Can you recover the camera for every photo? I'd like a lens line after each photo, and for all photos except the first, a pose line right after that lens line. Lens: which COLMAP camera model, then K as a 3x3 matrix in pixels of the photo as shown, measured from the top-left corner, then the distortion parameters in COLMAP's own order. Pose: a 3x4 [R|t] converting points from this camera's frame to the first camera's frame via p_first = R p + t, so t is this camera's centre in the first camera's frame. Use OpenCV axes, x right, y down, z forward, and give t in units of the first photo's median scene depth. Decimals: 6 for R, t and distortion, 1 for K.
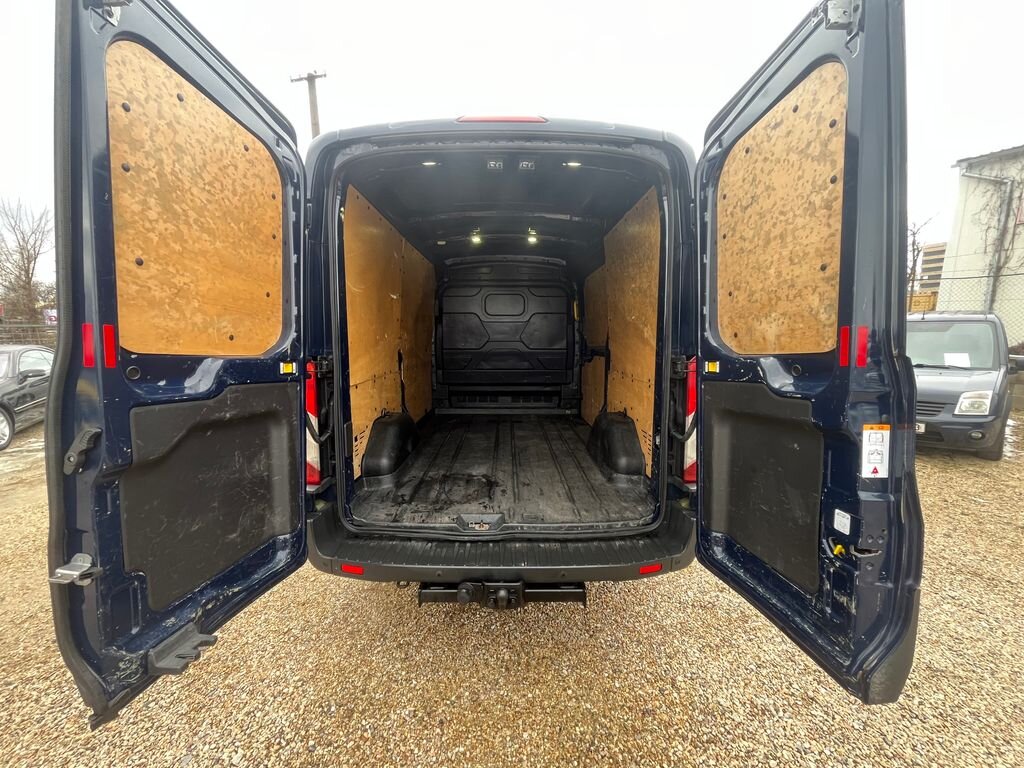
lens RADIAL K [[410.6, 0, 512.5], [0, 410.6, 386.9], [0, 0, 1]] dist [0.000266, -0.000040]
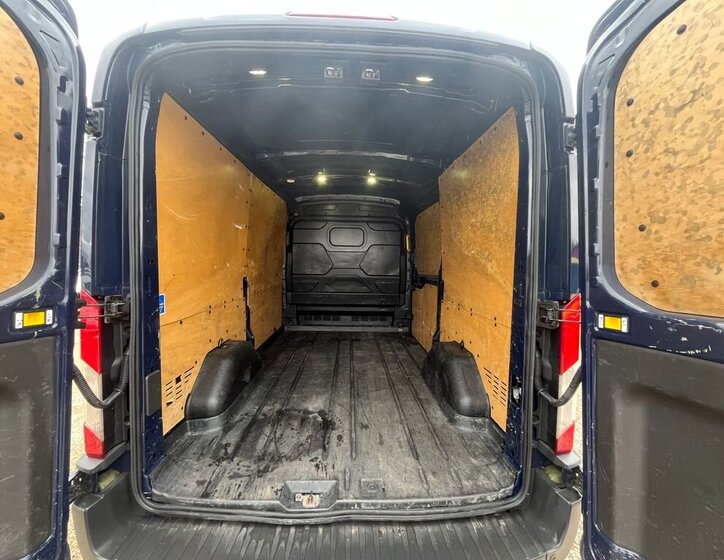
lens RADIAL K [[289.6, 0, 362.9], [0, 289.6, 281.1], [0, 0, 1]] dist [-0.000160, -0.000014]
pose [[0.999408, 0.014552, 0.031182, 0.005245], [-0.013058, 0.998780, -0.047618, -0.068789], [-0.031837, 0.047183, 0.998379, 0.345617]]
